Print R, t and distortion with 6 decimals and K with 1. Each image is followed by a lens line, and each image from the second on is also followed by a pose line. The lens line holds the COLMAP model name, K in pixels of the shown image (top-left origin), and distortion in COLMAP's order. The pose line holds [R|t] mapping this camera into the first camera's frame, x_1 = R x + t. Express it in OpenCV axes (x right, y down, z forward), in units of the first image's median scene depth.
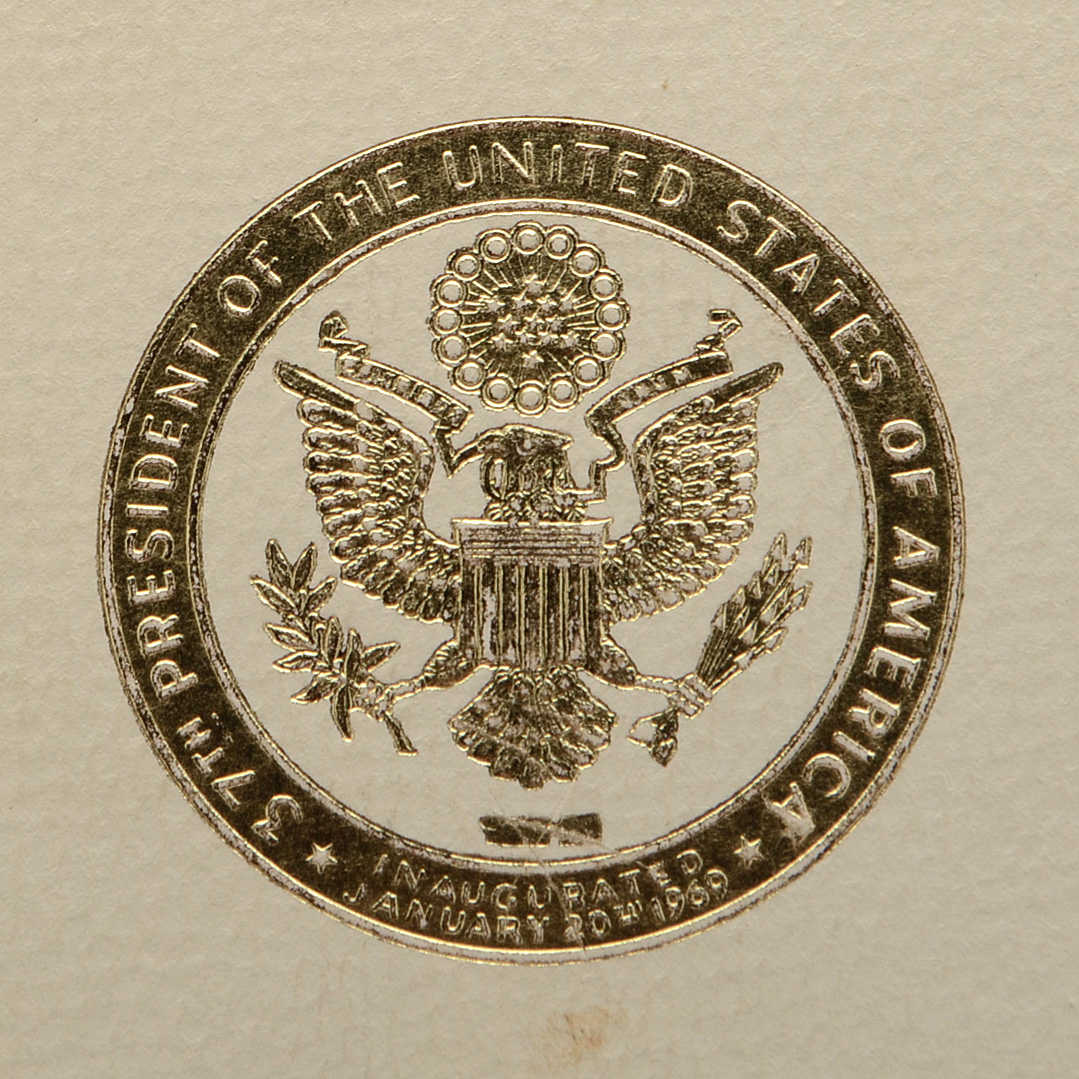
lens RADIAL K [[4134.9, 0, 539.5], [0, 4134.9, 539.6], [0, 0, 1]] dist [0.165367, 0.000000]
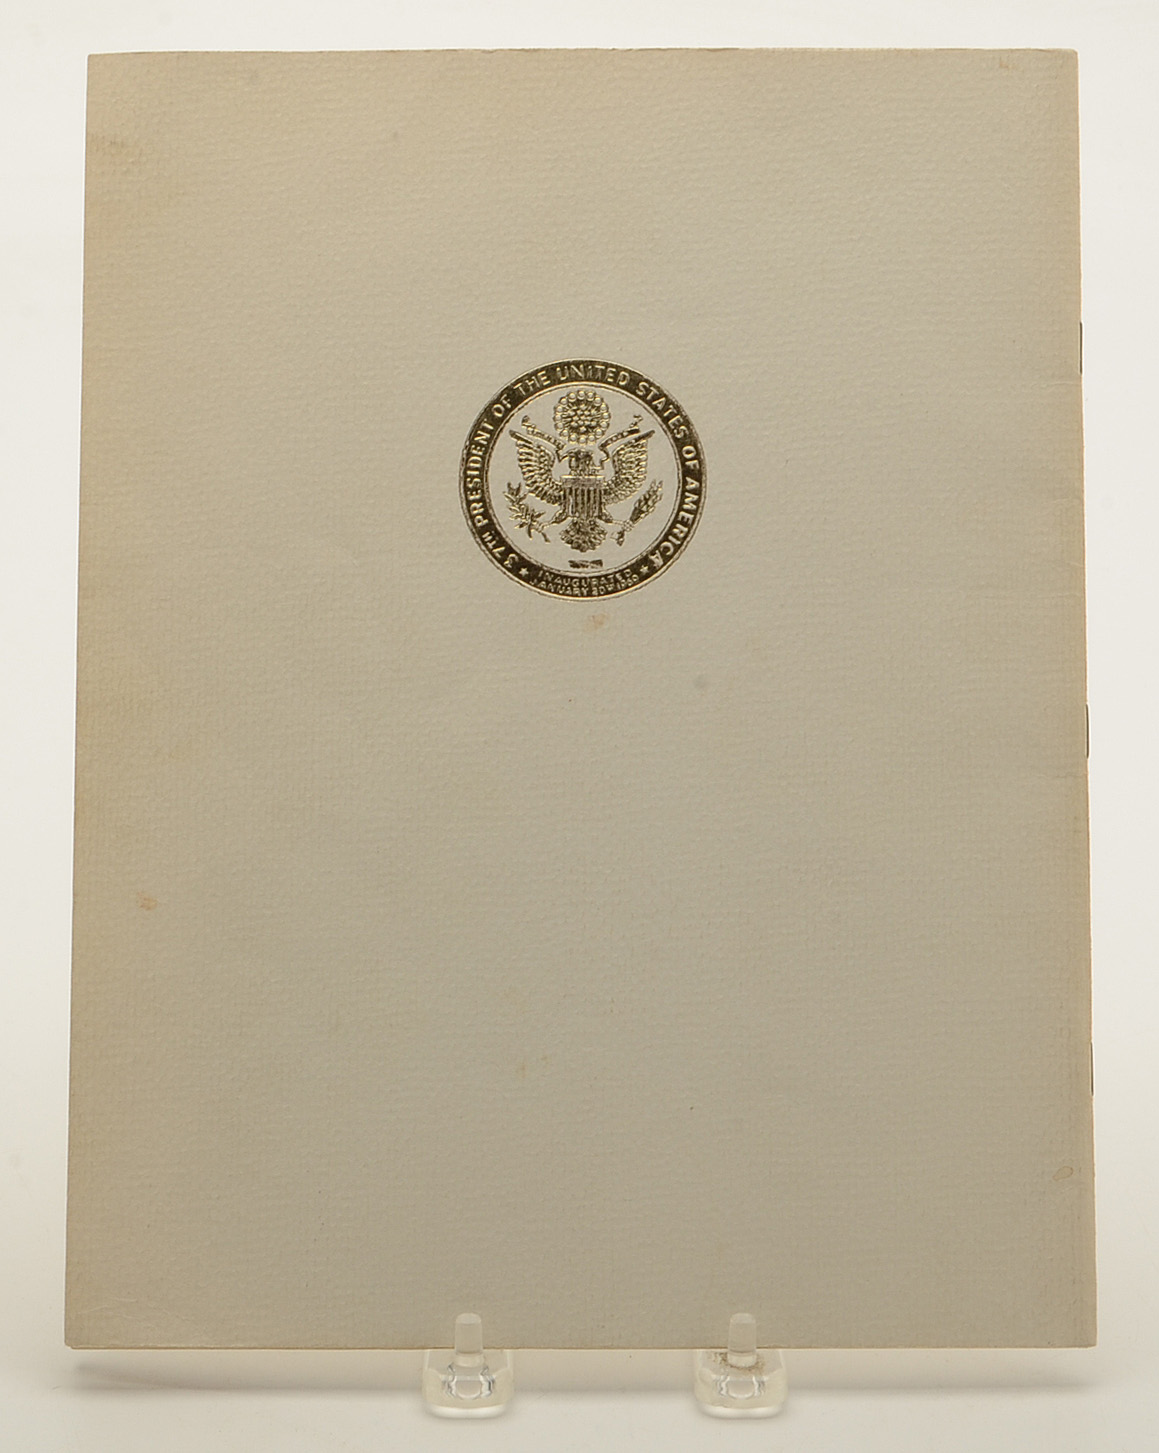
lens RADIAL K [[2362.1, 0, 581.3], [0, 2362.1, 728.3], [0, 0, 1]] dist [0.072073, 0.000000]
pose [[0.999994, -0.002007, -0.002755, 0.001865], [0.002305, 0.993613, 0.112819, -0.018182], [0.002511, -0.112825, 0.993612, -1.012226]]
